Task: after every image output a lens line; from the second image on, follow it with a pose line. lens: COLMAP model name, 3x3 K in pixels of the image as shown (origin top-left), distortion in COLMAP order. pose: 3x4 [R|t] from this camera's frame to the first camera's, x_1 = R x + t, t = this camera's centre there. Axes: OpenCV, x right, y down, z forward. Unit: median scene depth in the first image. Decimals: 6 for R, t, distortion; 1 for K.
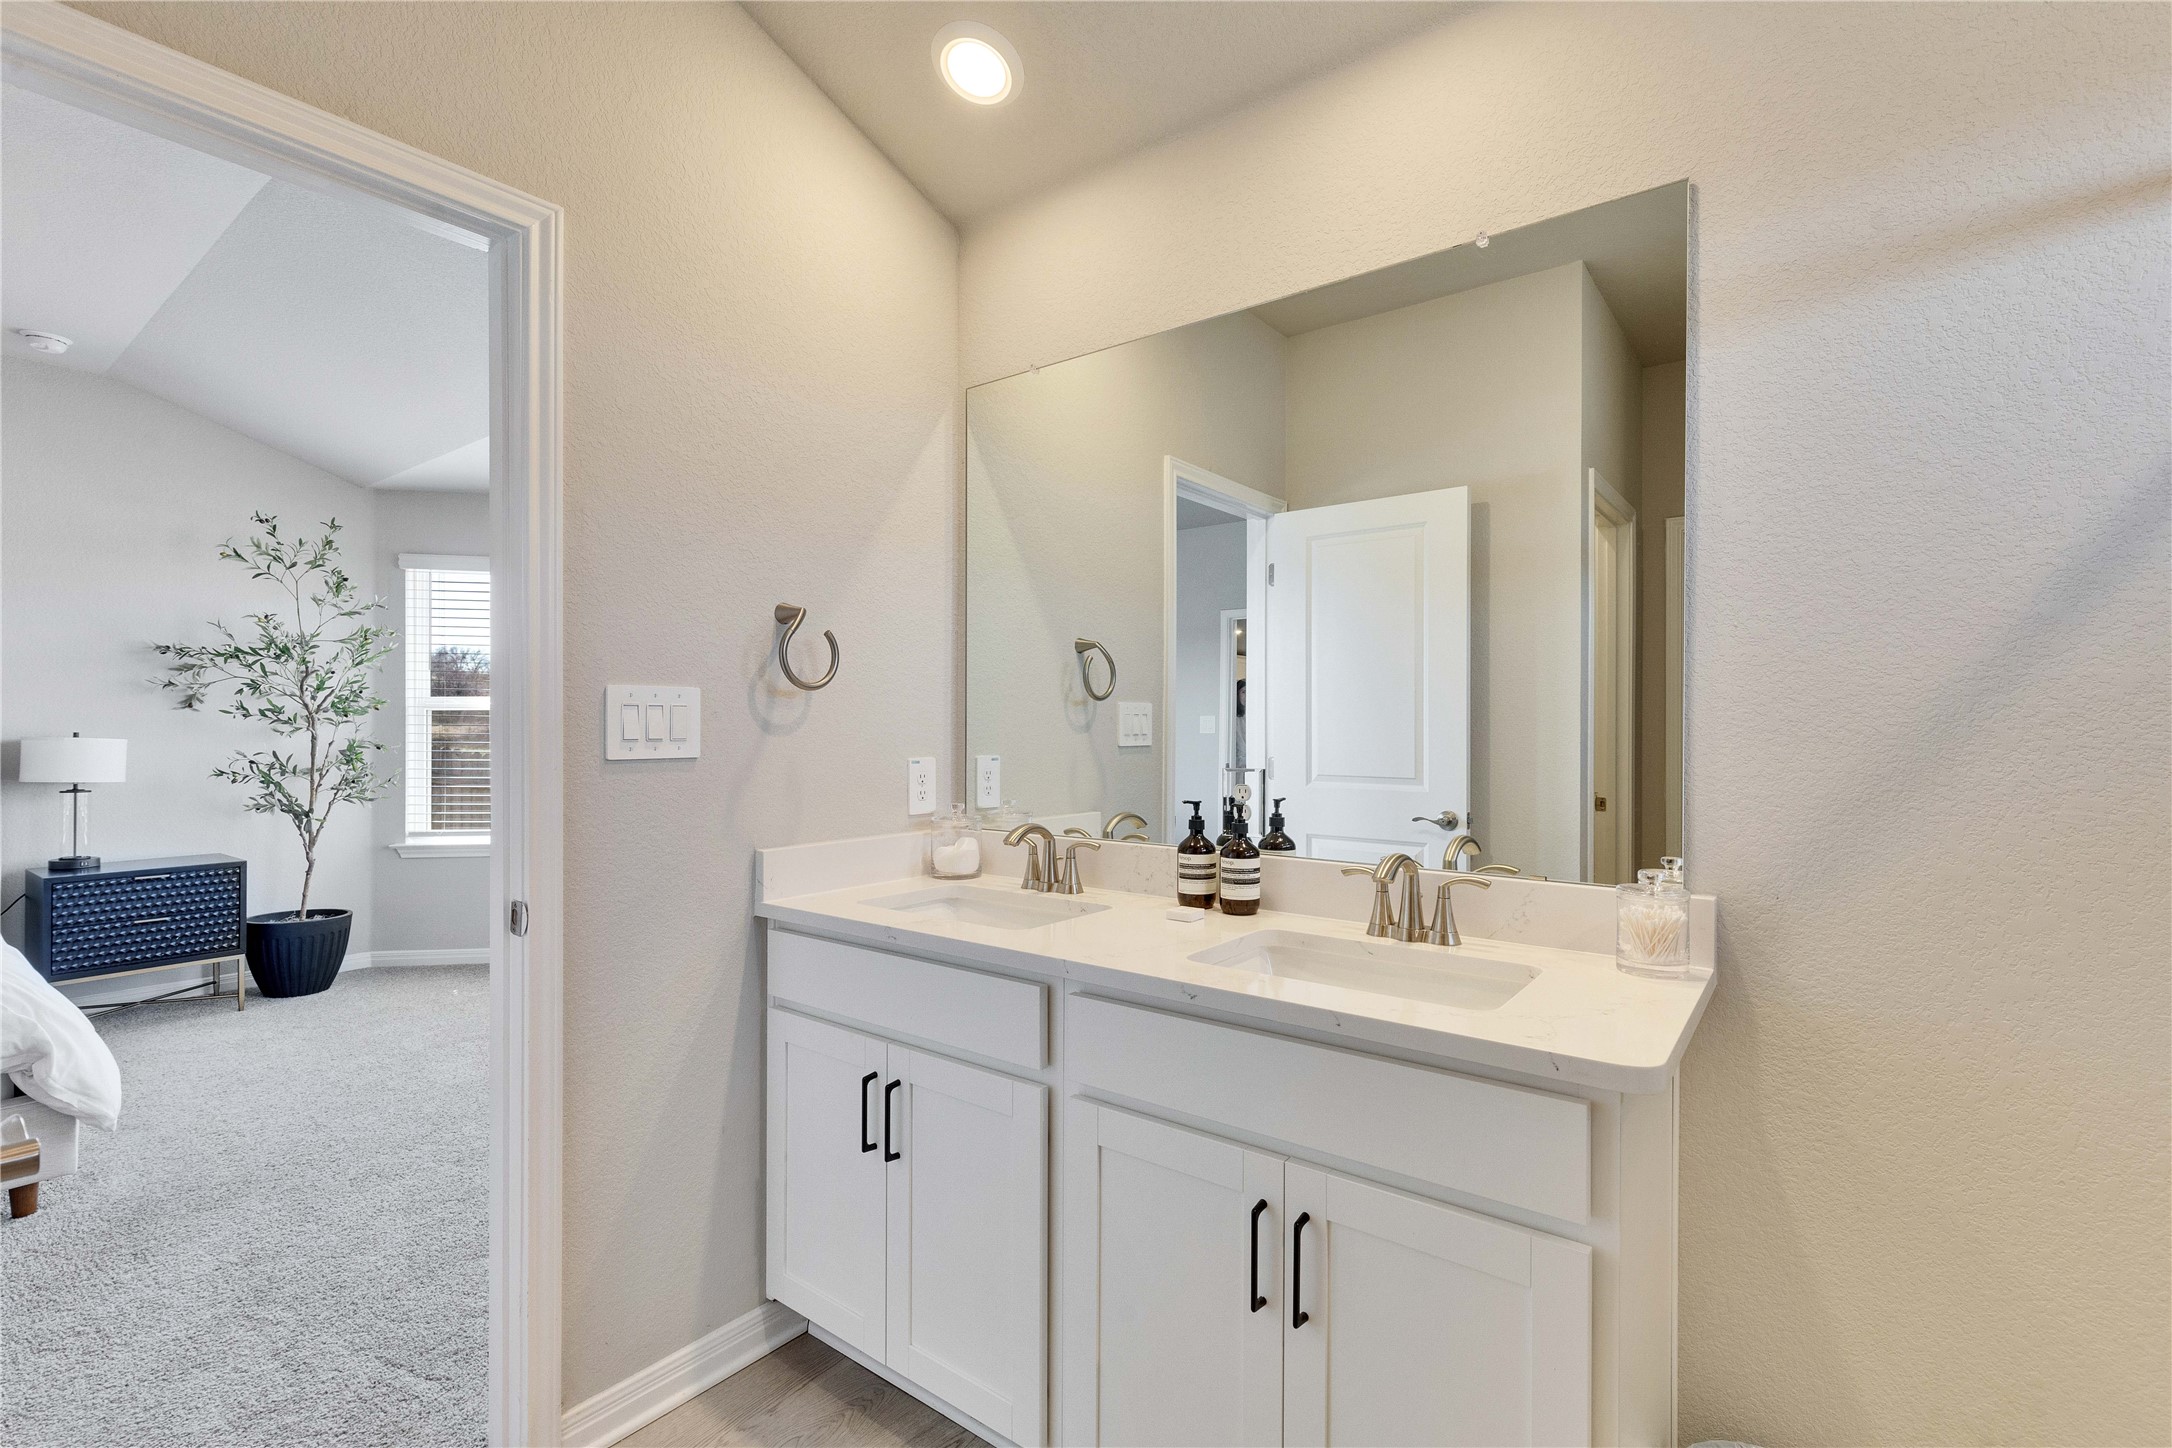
lens RADIAL K [[990.8, 0, 1092.7], [0, 990.8, 729.3], [0, 0, 1]] dist [0.001112, 0.000248]
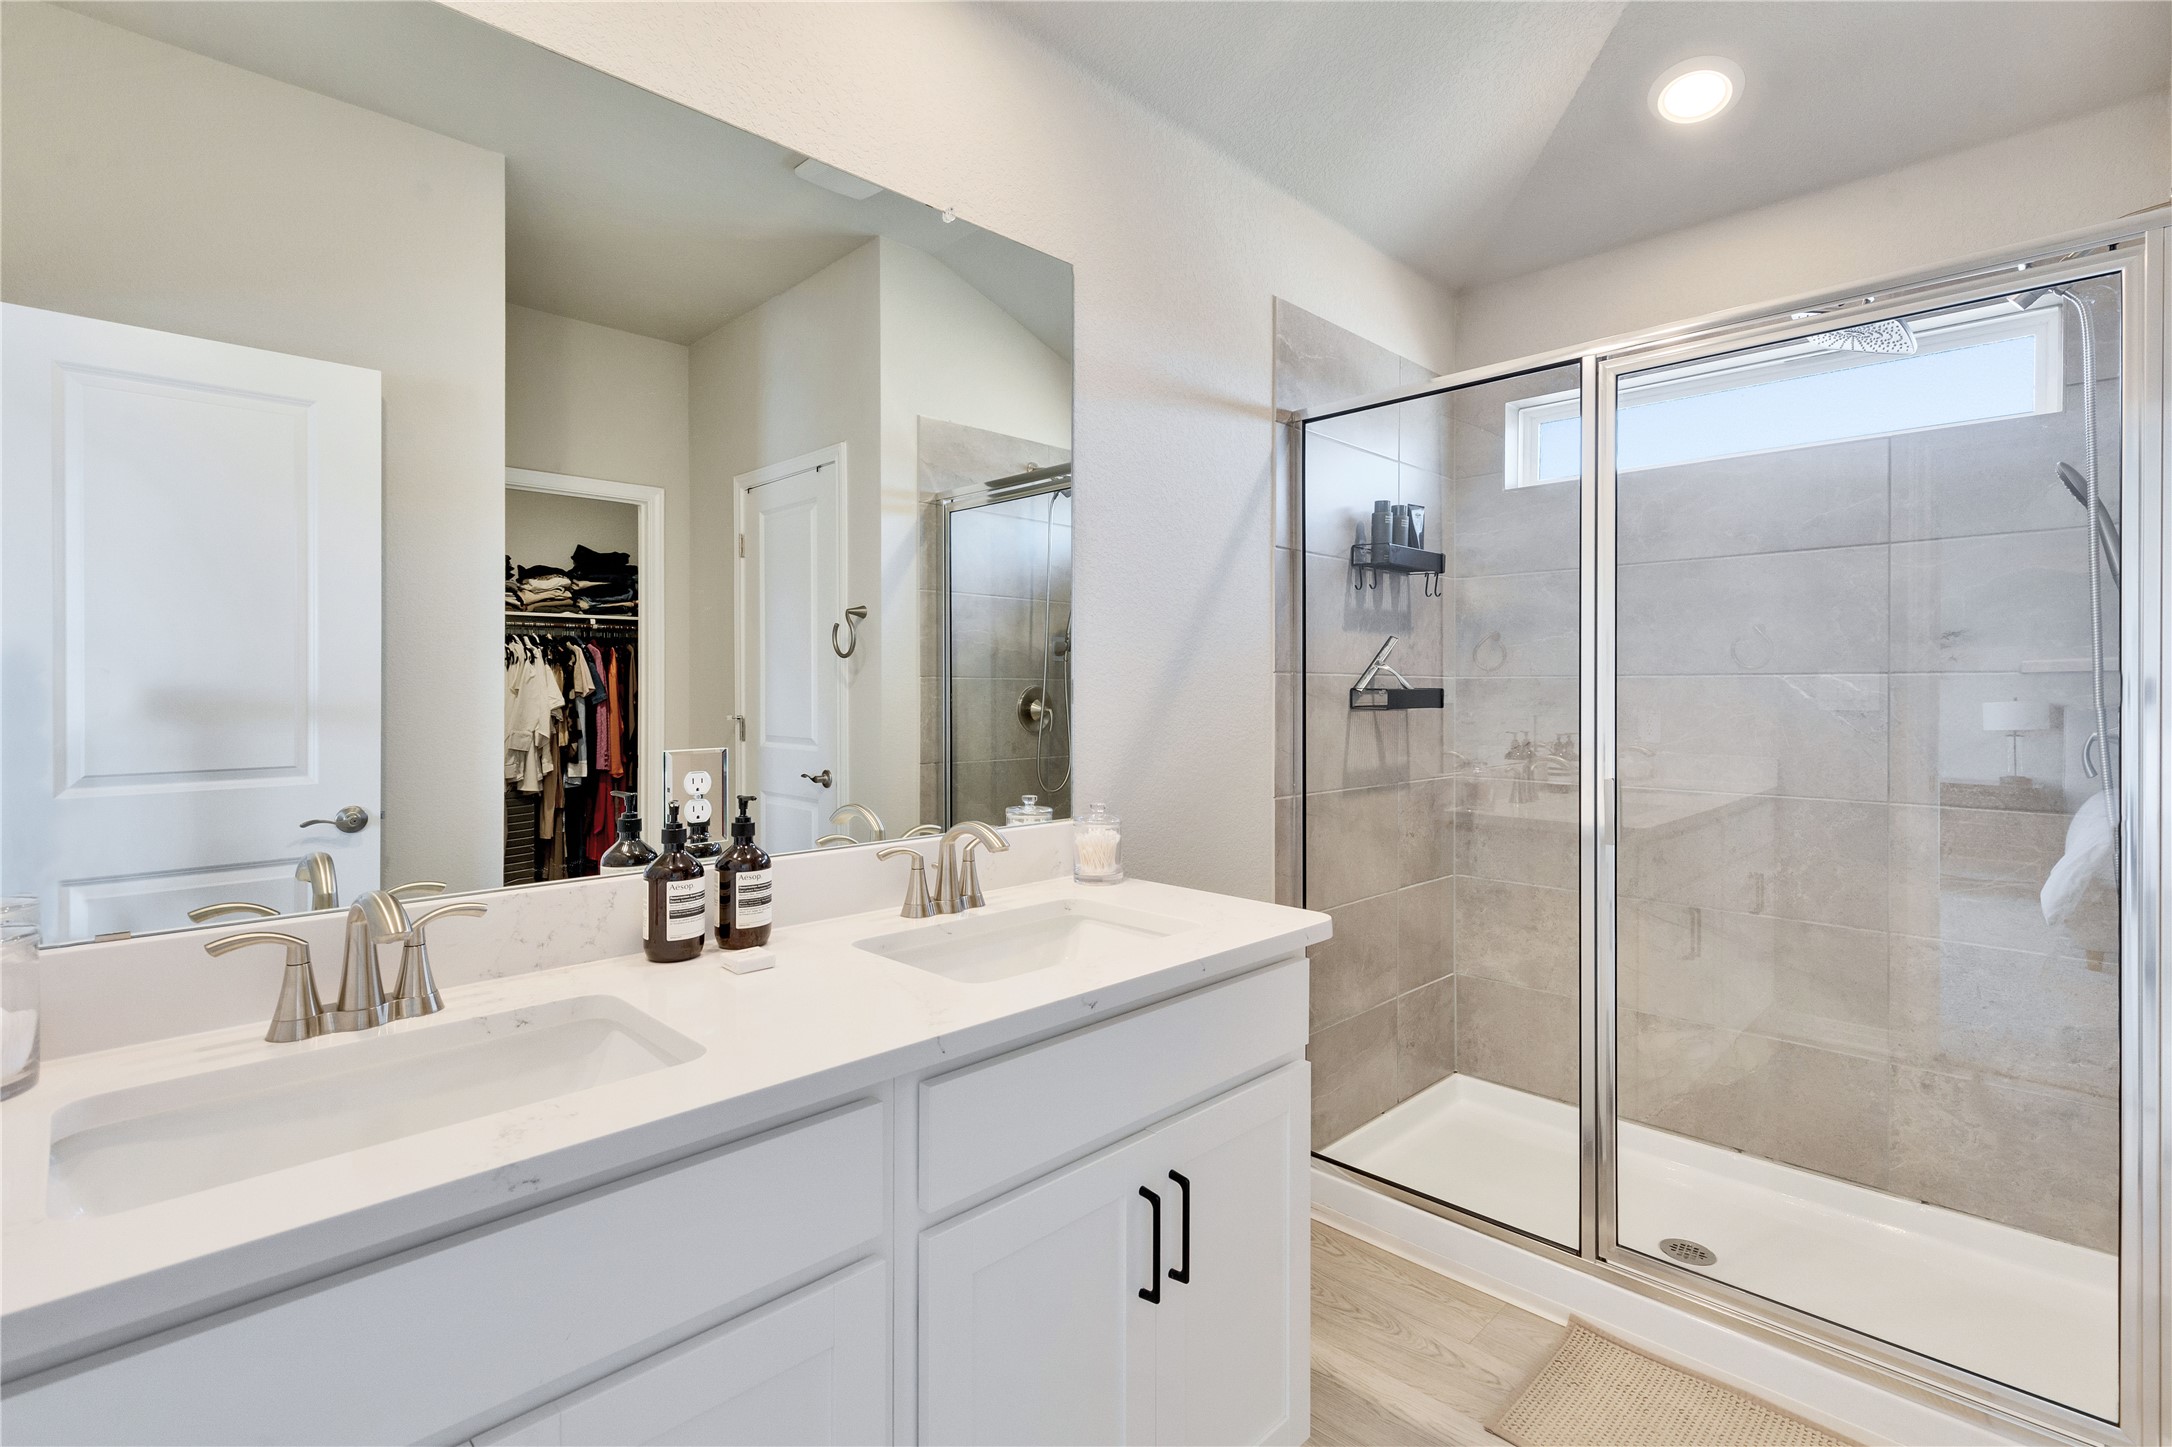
lens RADIAL K [[990.8, 0, 1092.7], [0, 990.8, 728.8], [0, 0, 1]] dist [0.001112, 0.000248]
pose [[0.113927, -0.044437, 0.992495, -0.469014], [0.005770, 0.999012, 0.044066, -0.007949], [-0.993472, 0.000707, 0.114071, 0.554857]]
